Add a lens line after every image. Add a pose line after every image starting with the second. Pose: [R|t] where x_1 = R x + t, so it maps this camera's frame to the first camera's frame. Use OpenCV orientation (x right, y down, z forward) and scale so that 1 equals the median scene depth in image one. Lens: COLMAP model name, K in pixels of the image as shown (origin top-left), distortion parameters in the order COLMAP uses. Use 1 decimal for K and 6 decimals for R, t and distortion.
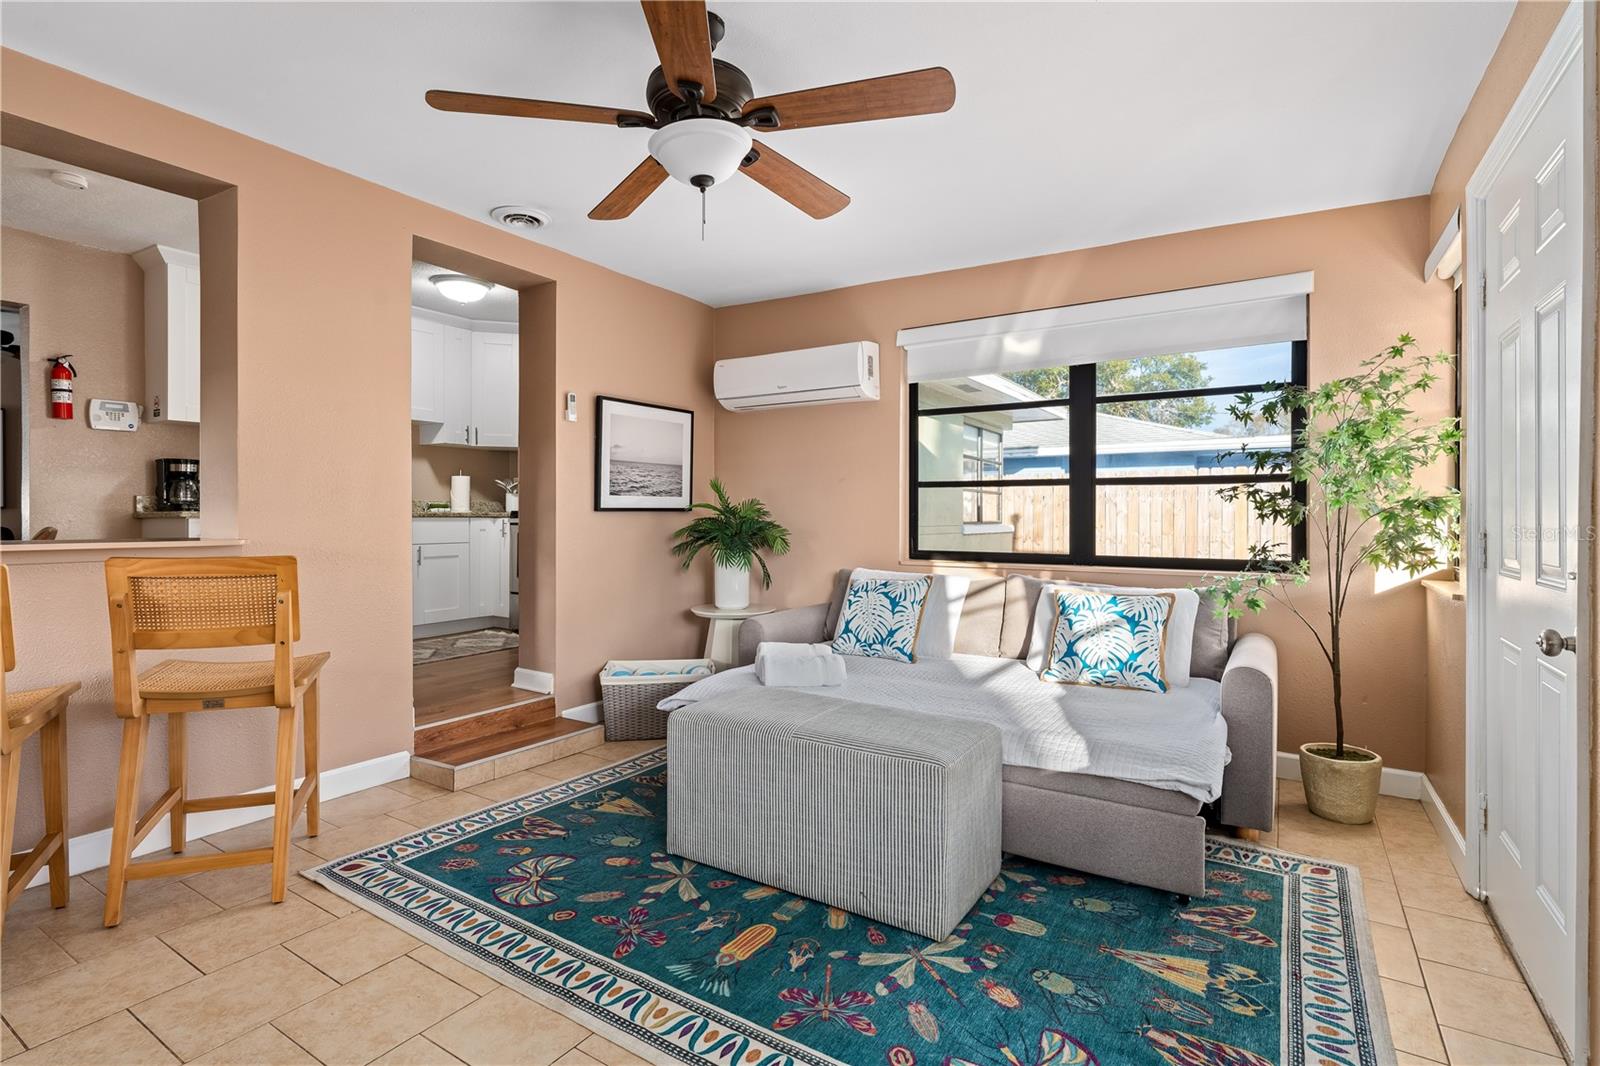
lens RADIAL K [[765.7, 0, 805.0], [0, 765.7, 522.6], [0, 0, 1]] dist [-0.003421, -0.000220]
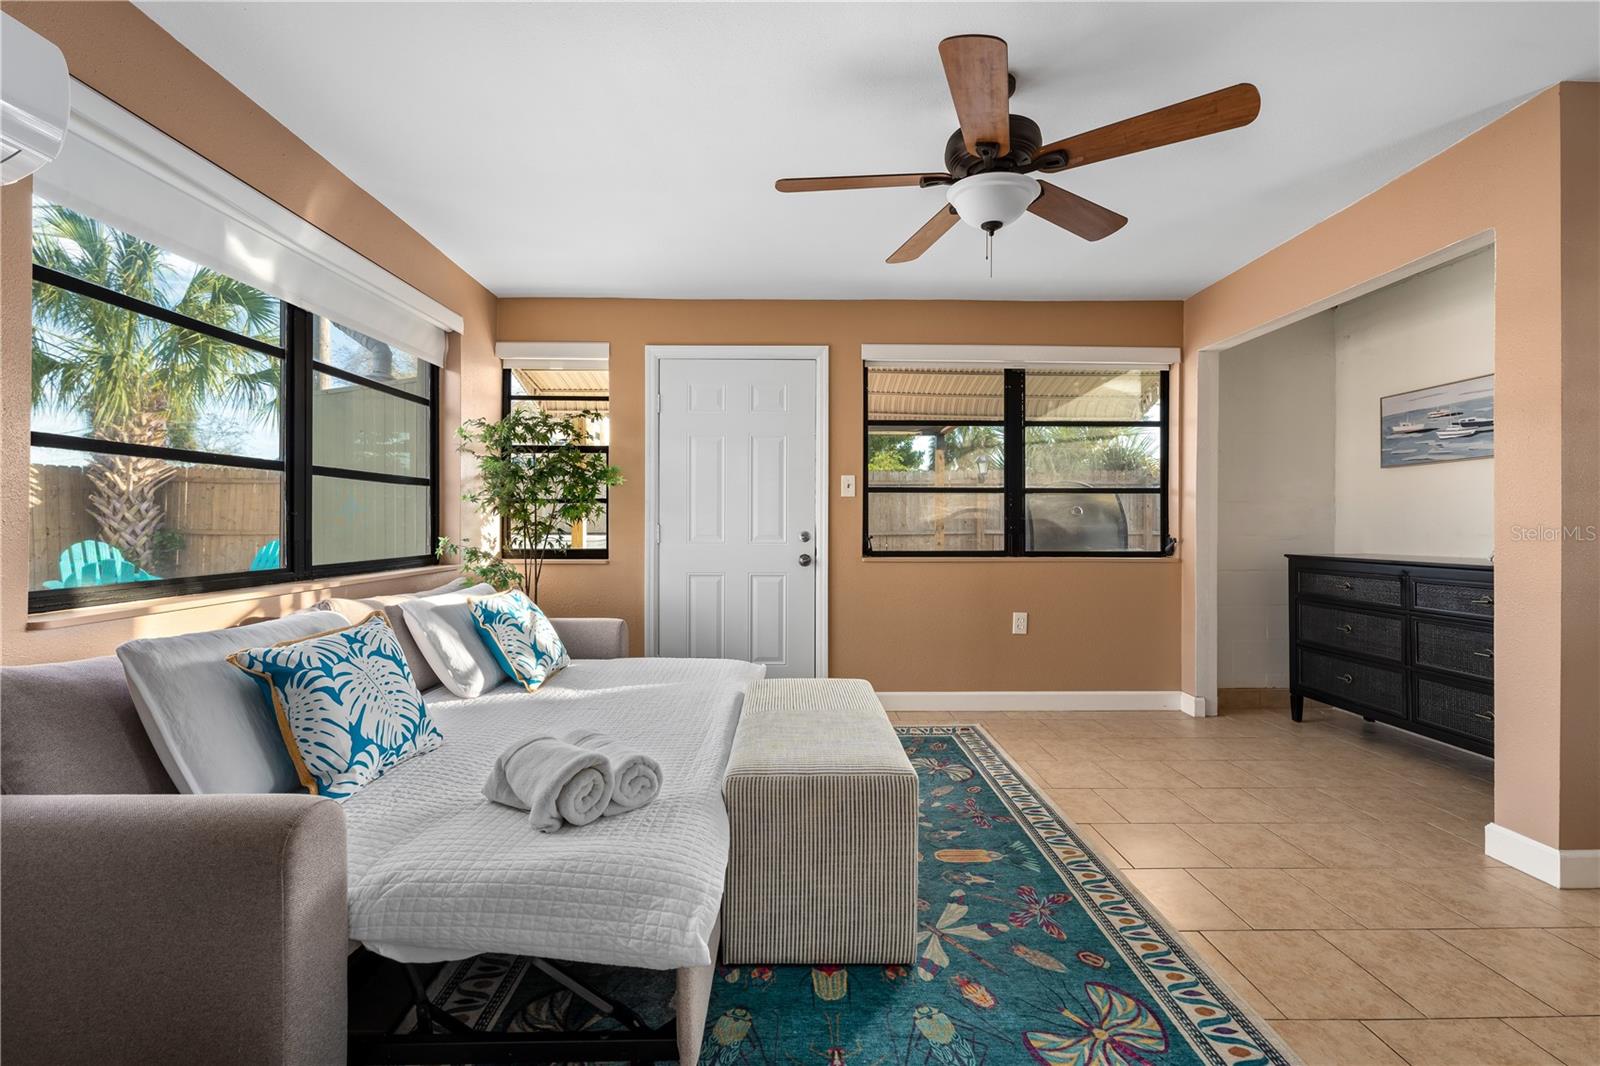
lens RADIAL K [[652.7, 0, 802.3], [0, 652.7, 521.1], [0, 0, 1]] dist [0.001609, -0.000794]
pose [[-0.548782, -0.002192, 0.835963, -0.731161], [0.011815, 0.999876, 0.010378, -0.004518], [-0.835882, 0.015572, -0.548688, 1.618528]]
